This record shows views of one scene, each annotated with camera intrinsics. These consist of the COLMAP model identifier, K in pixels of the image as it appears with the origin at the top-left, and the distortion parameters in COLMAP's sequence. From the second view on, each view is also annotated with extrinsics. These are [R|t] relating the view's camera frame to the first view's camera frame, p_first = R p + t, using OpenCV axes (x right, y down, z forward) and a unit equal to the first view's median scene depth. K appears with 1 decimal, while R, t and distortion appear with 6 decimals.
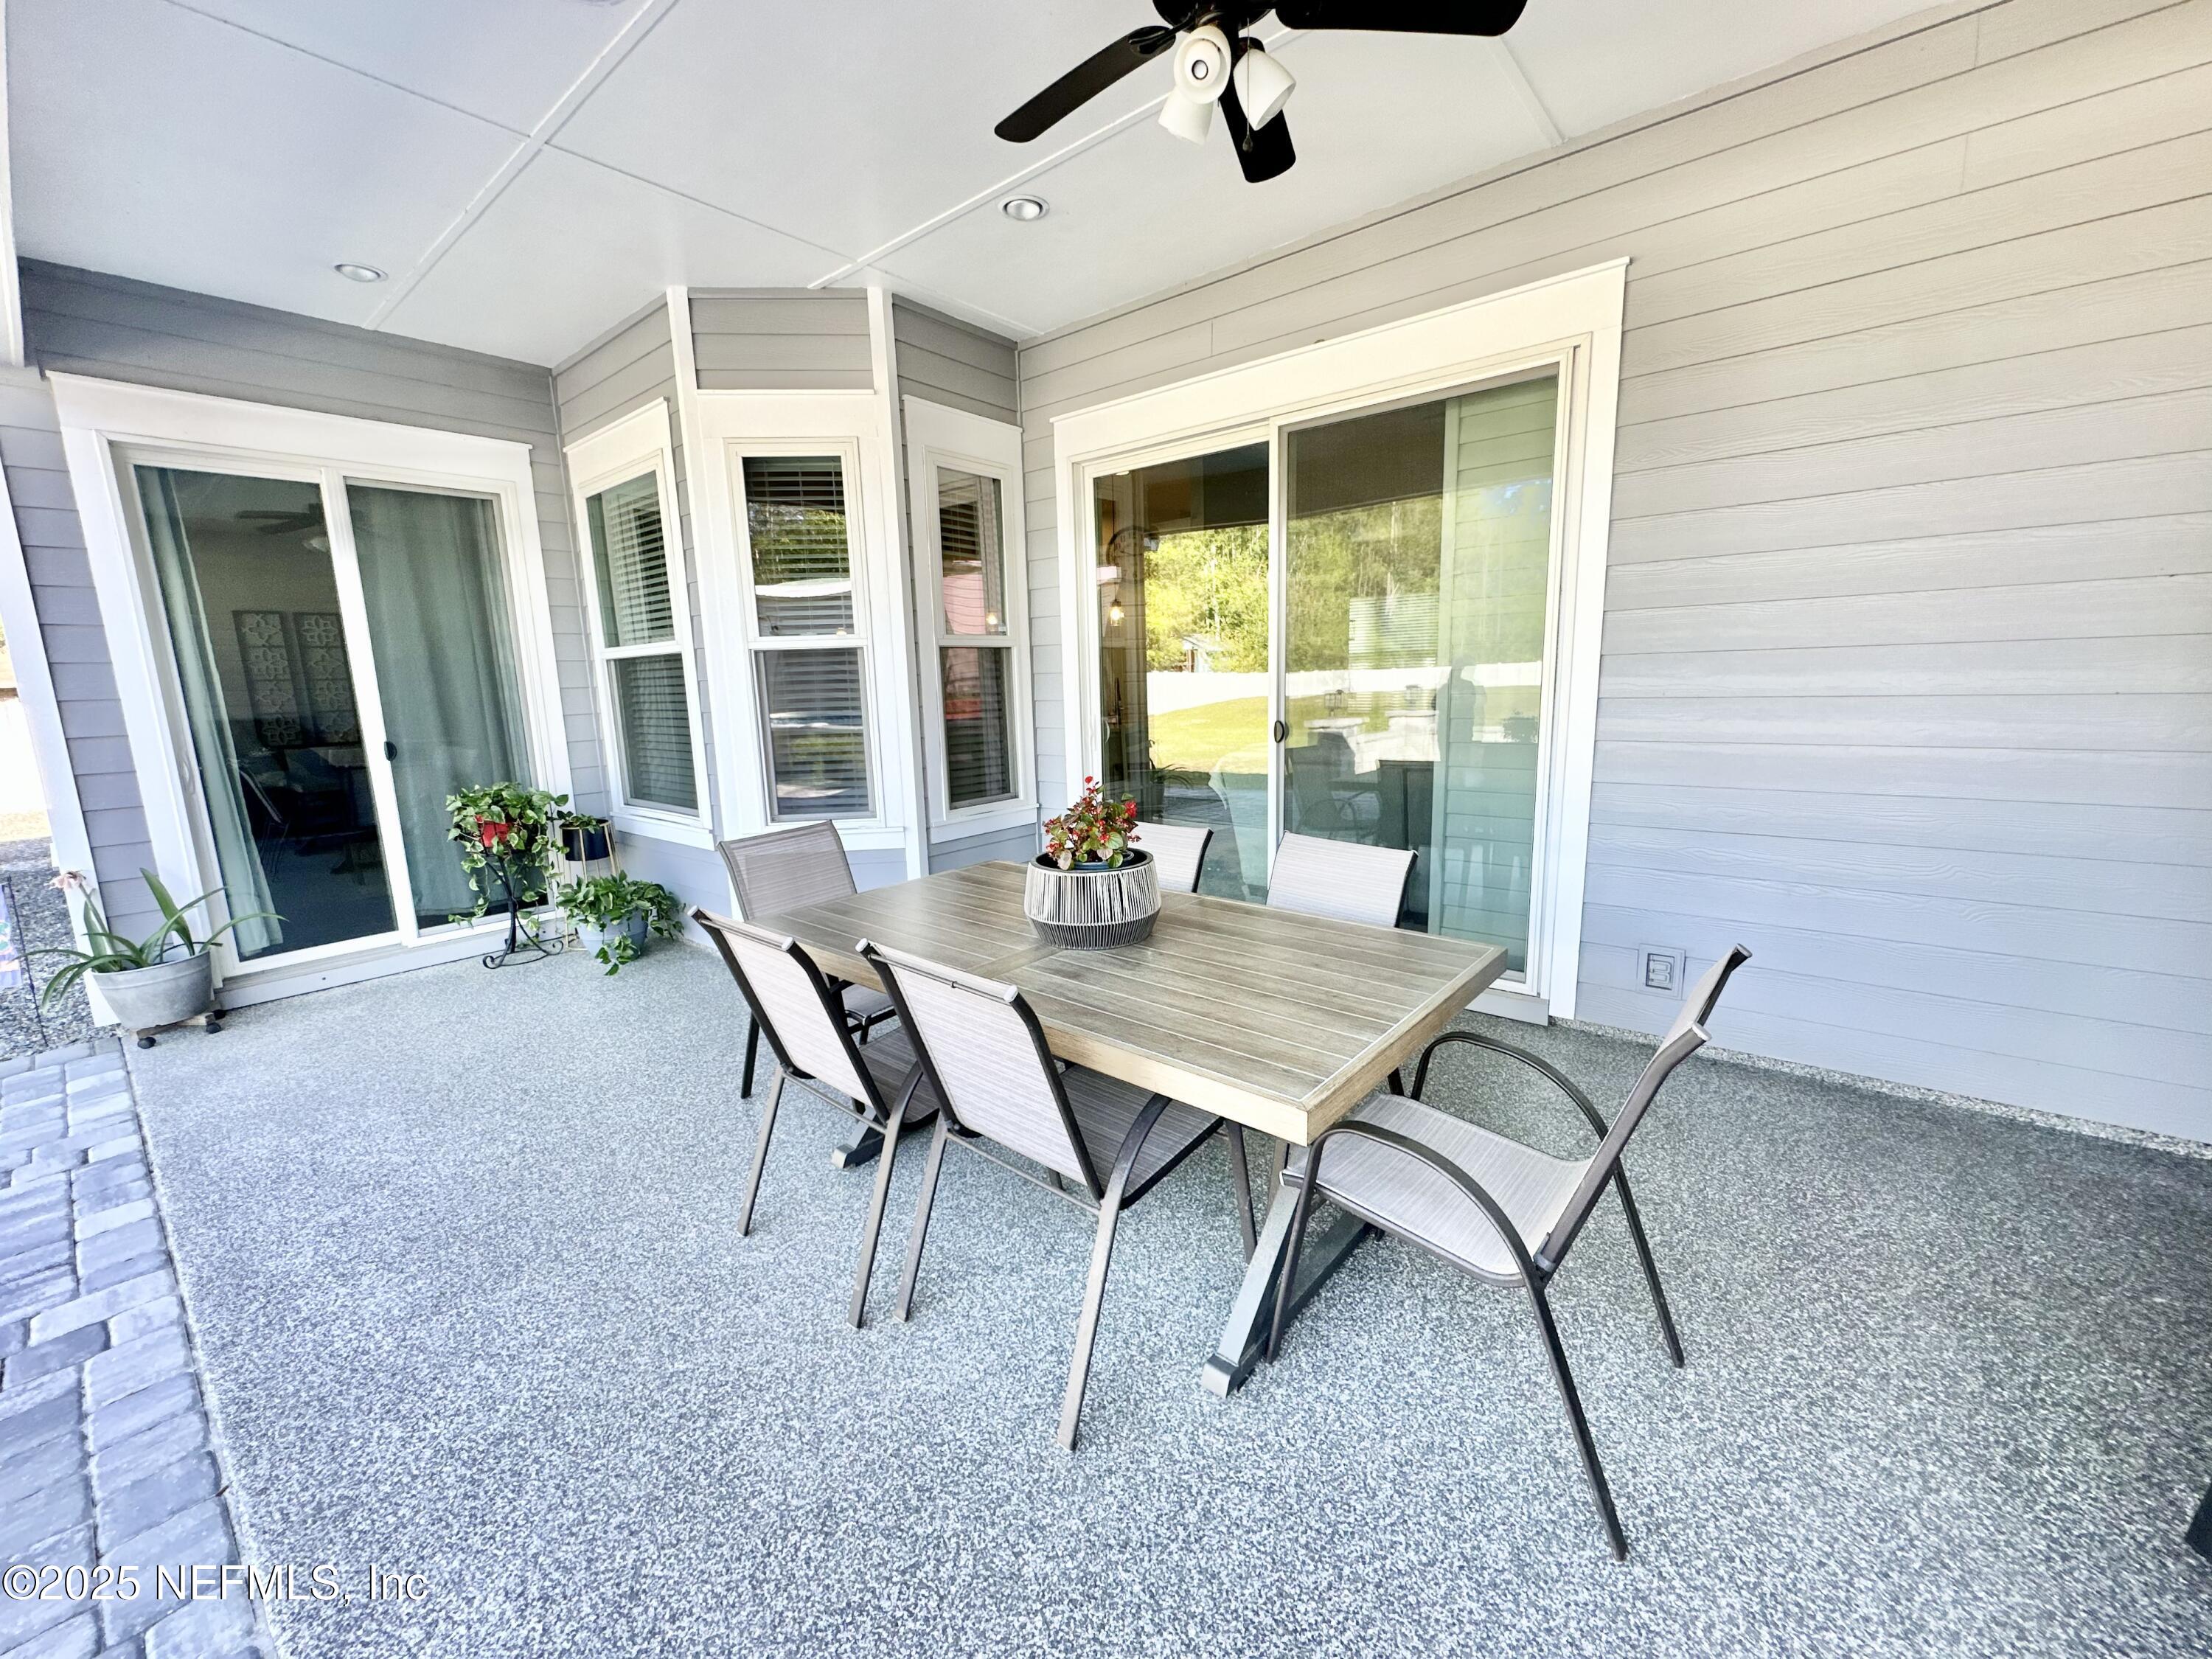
lens RADIAL K [[887.9, 0, 1107.9], [0, 887.9, 831.3], [0, 0, 1]] dist [-0.003737, 0.000367]
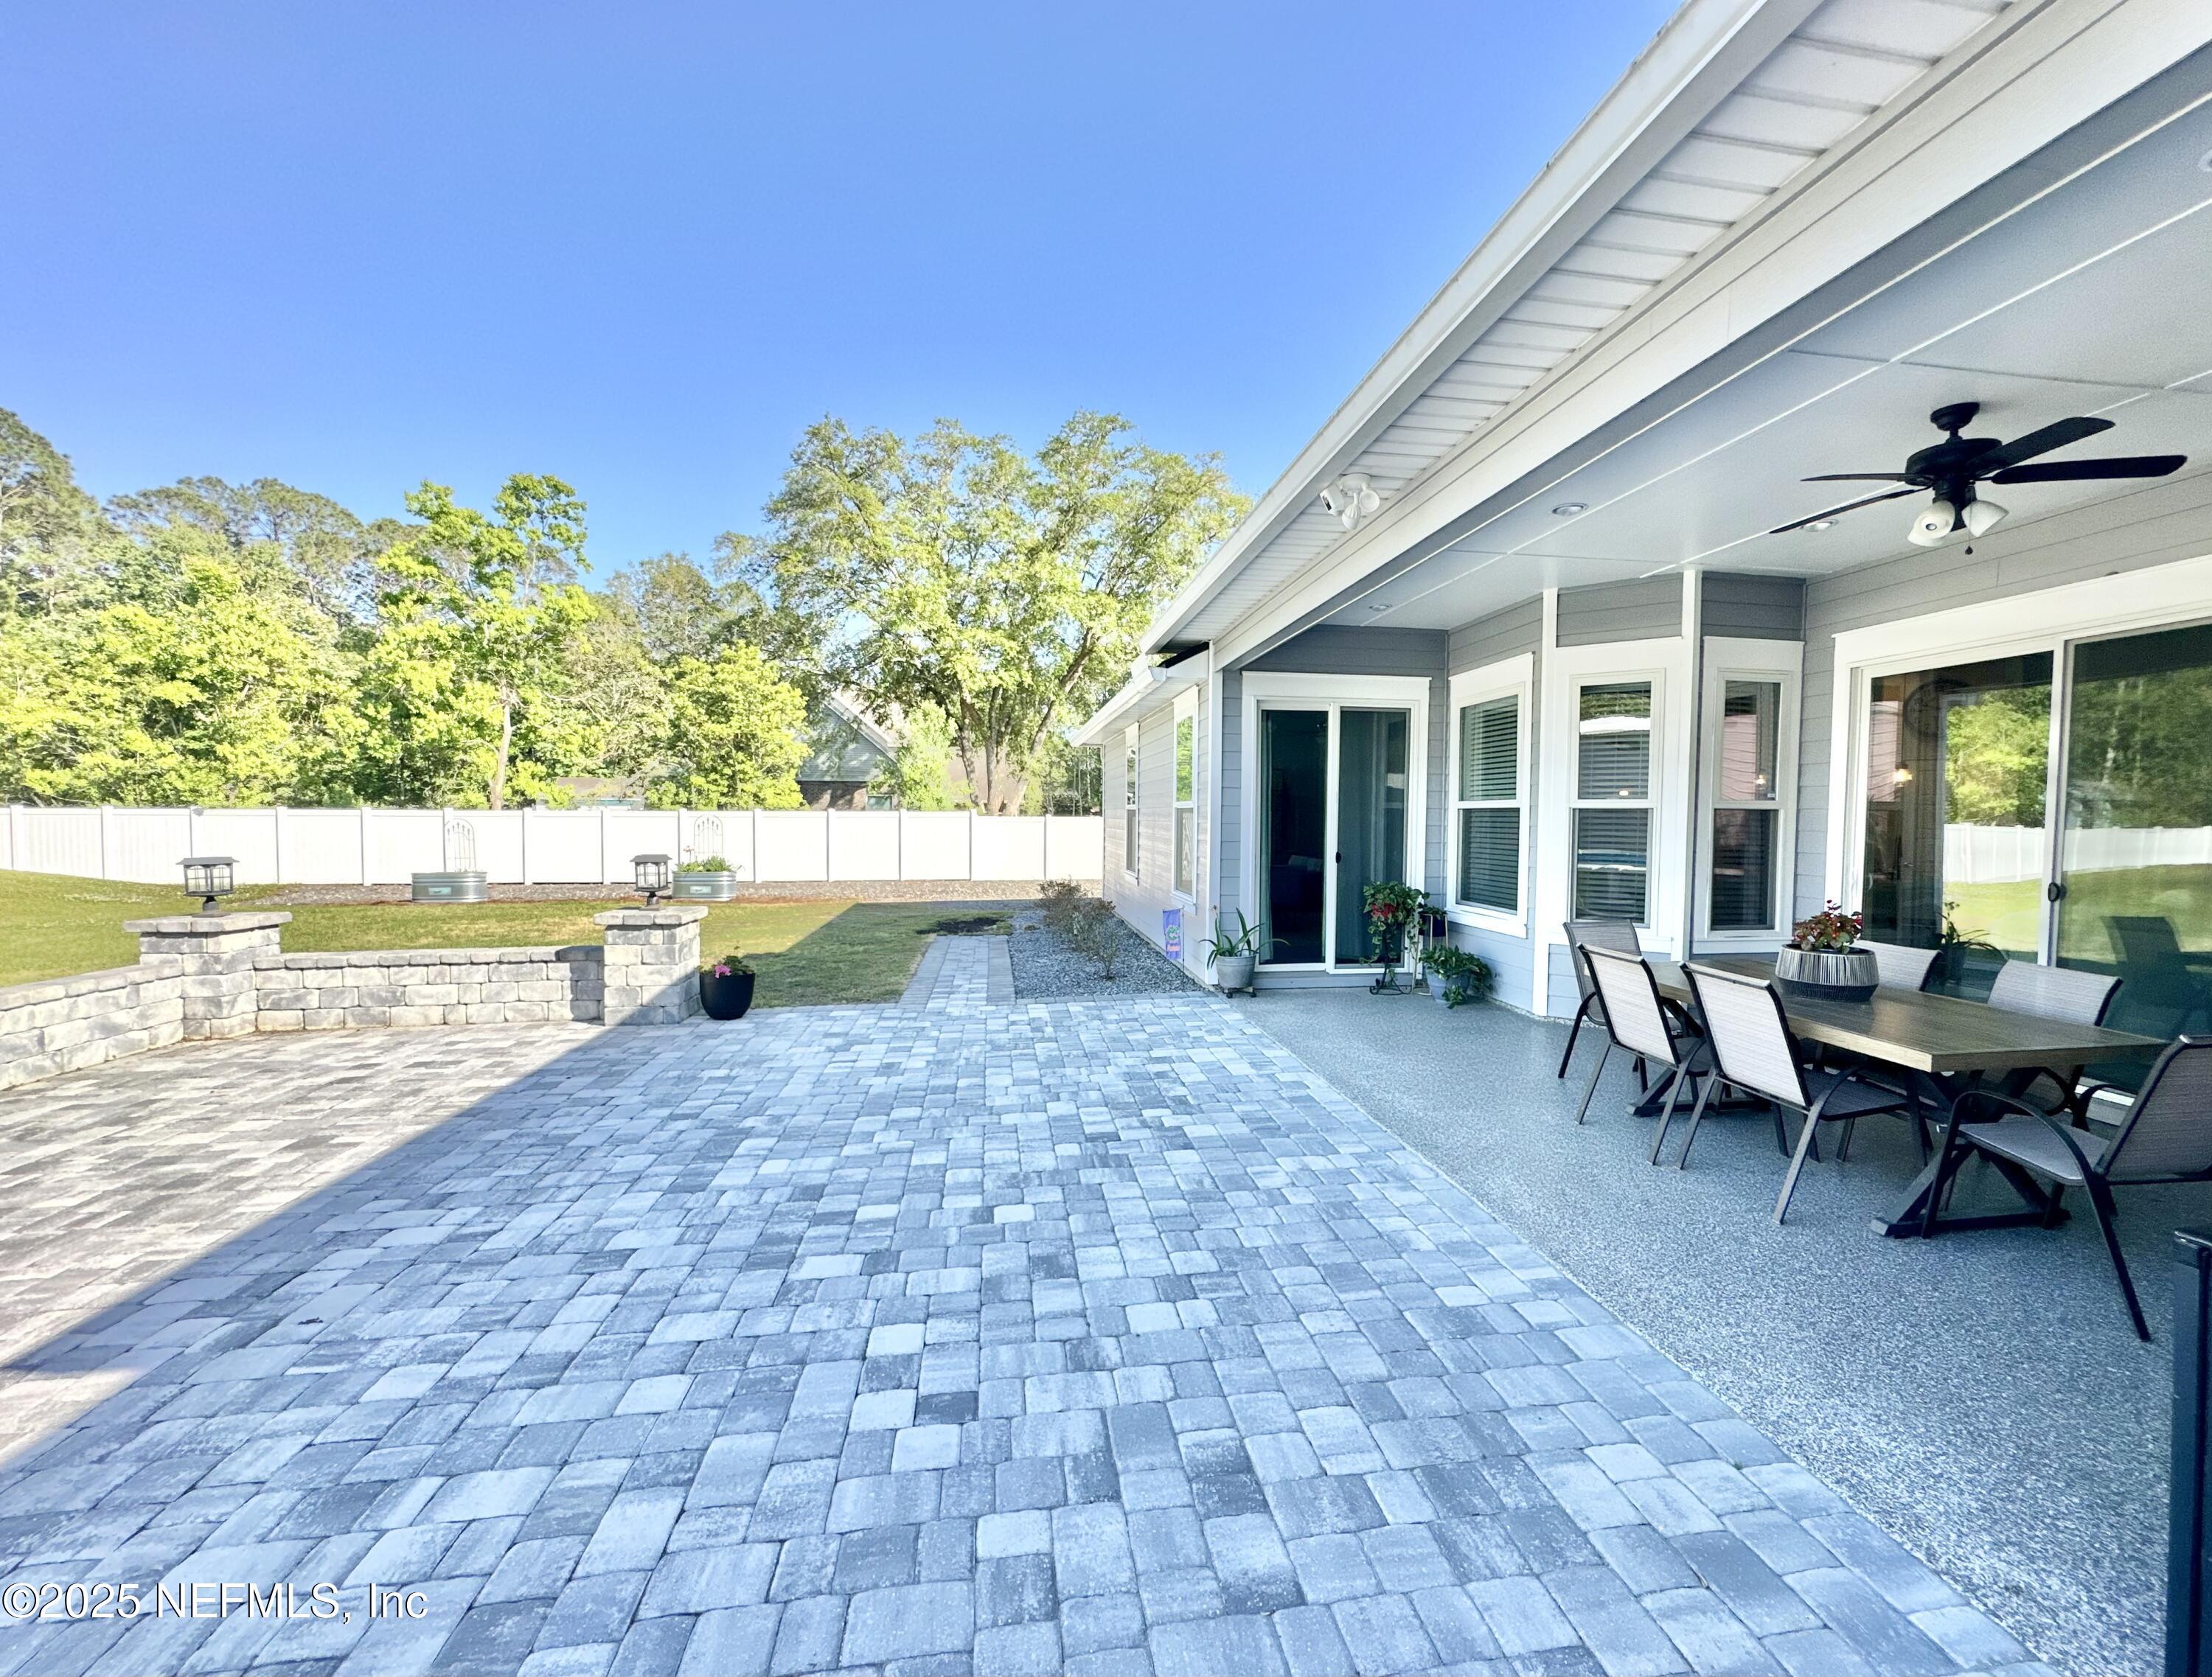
lens RADIAL K [[915.8, 0, 1139.4], [0, 915.8, 851.9], [0, 0, 1]] dist [-0.000744, 0.000010]
pose [[0.756148, 0.061214, -0.651532, 0.065068], [-0.143596, 0.986871, -0.073933, 0.093410], [0.638452, 0.149462, 0.755010, -0.653793]]
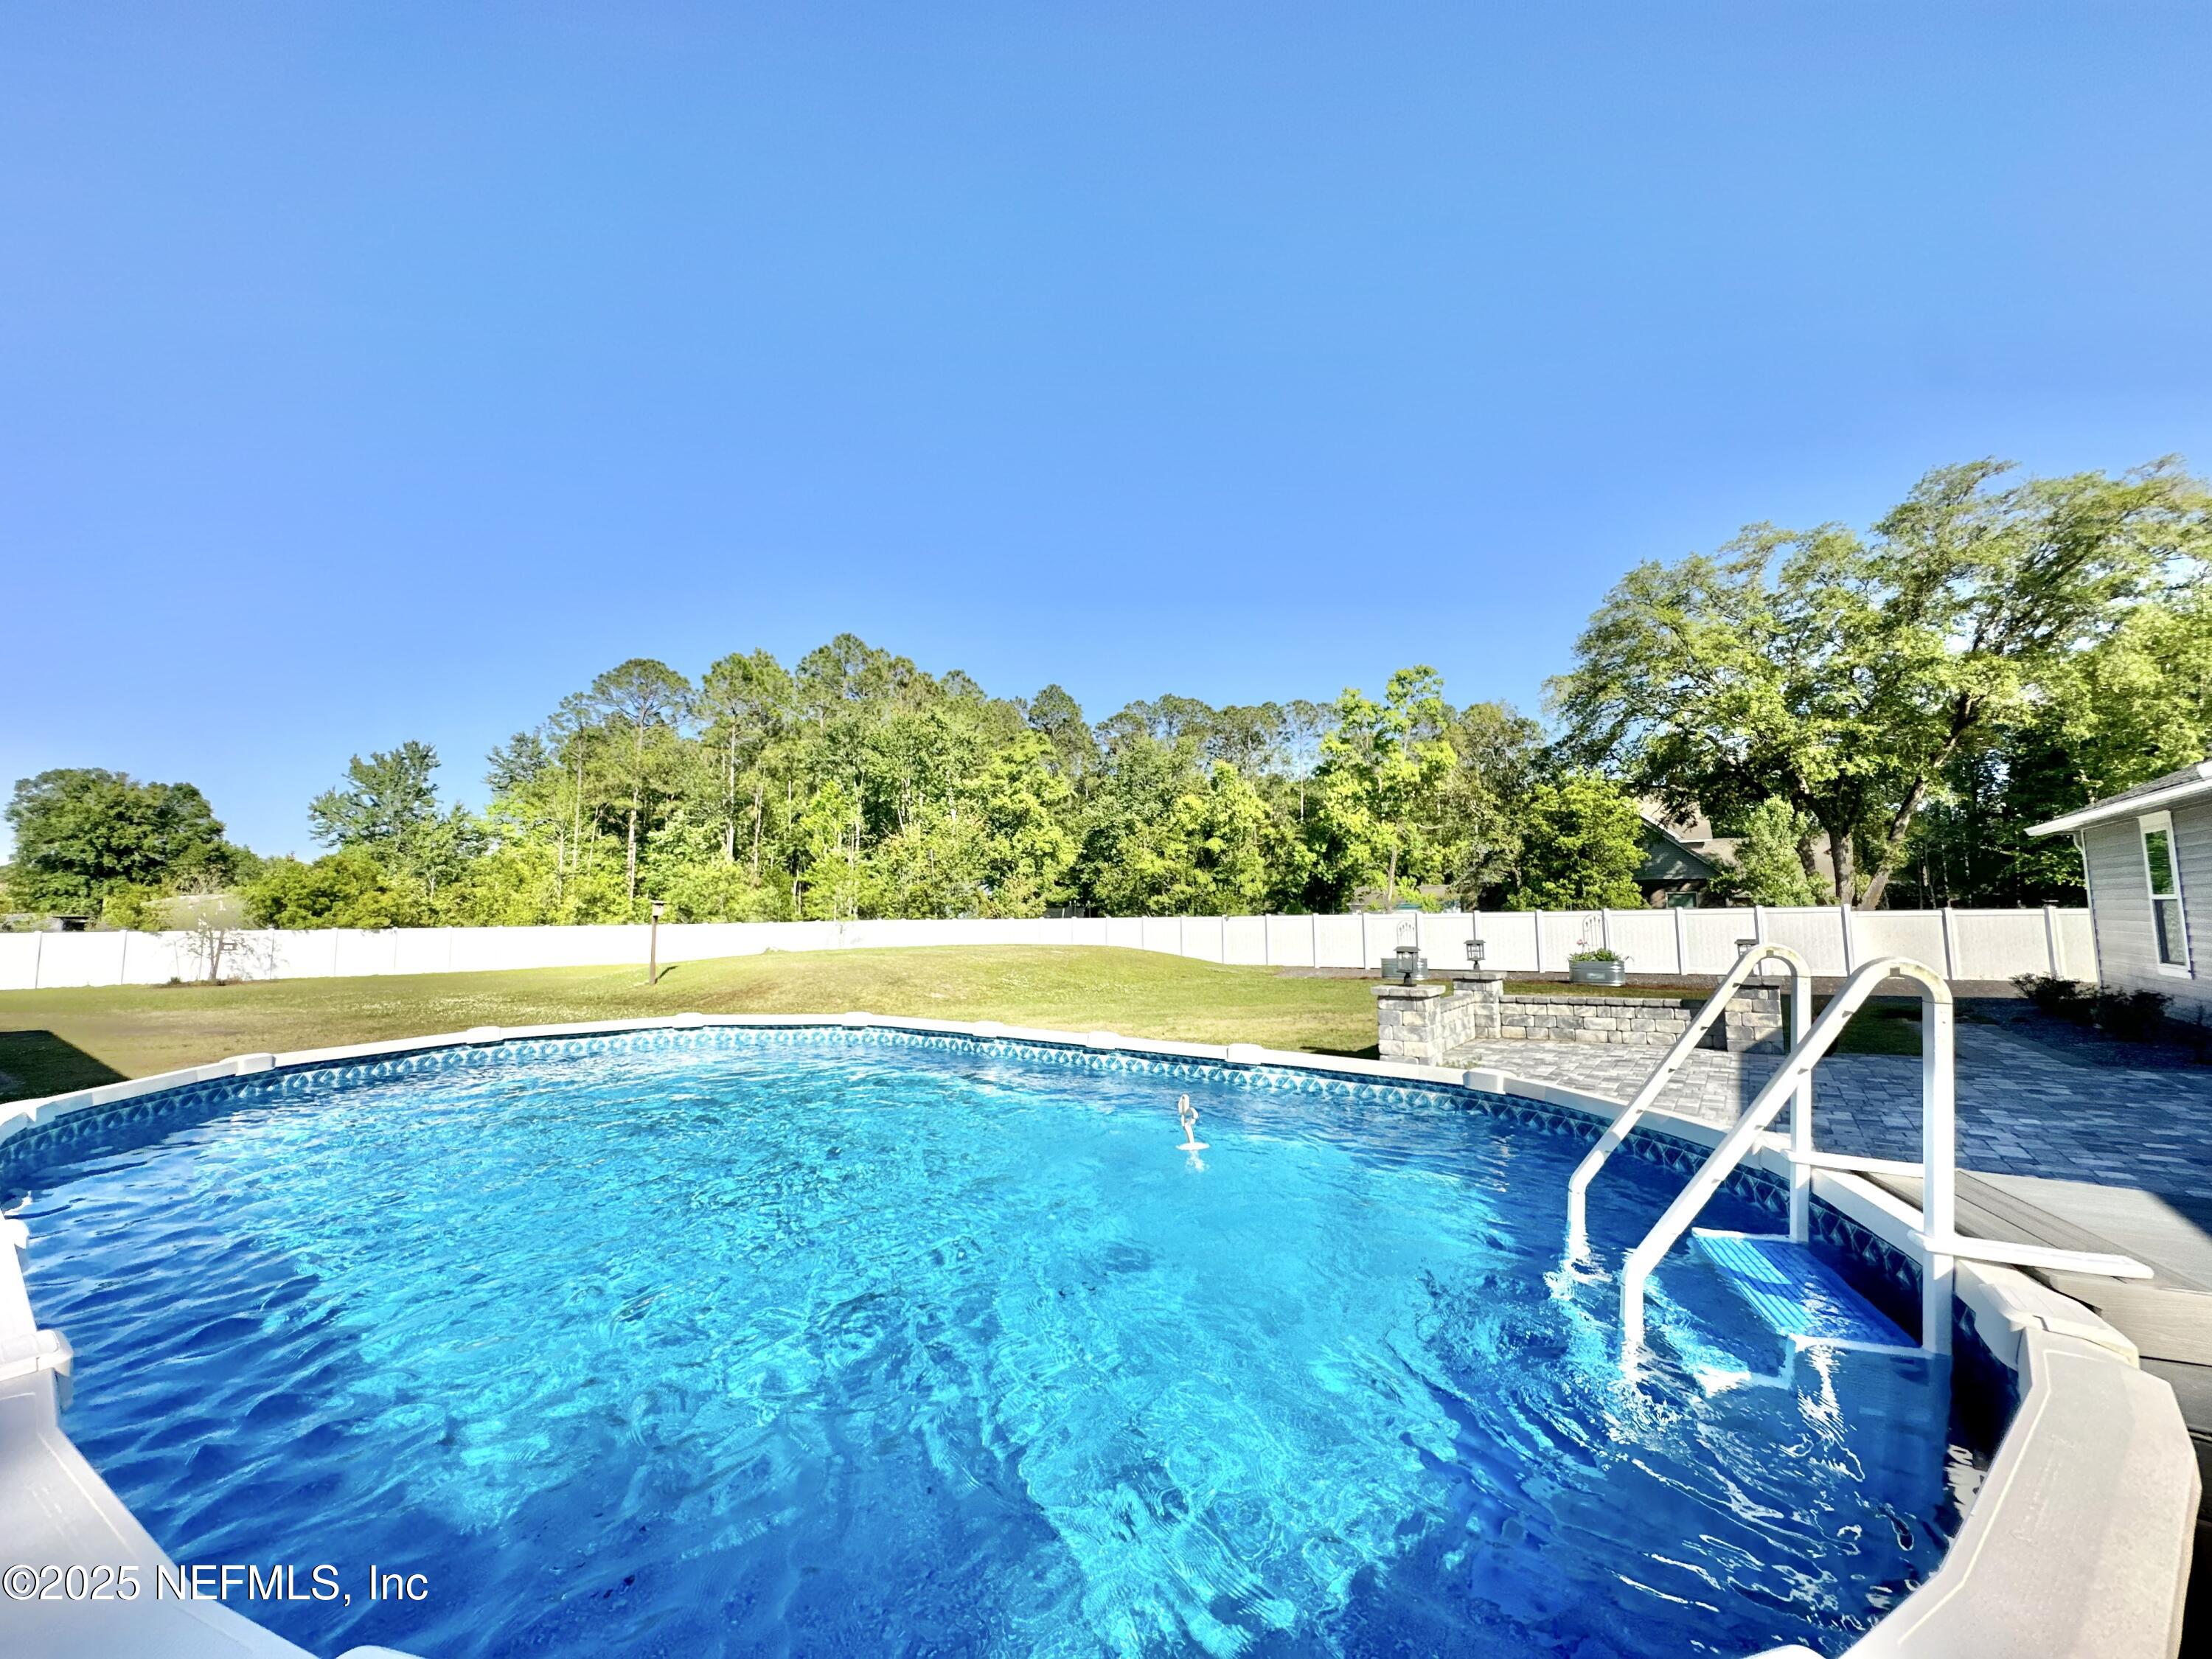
lens RADIAL K [[887.9, 0, 1109.2], [0, 887.9, 825.6], [0, 0, 1]] dist [-0.003737, 0.000367]
pose [[0.070578, -0.073523, -0.994793, 0.602420], [-0.164937, 0.982692, -0.084331, 0.283286], [0.983776, 0.170030, 0.057230, -1.834766]]
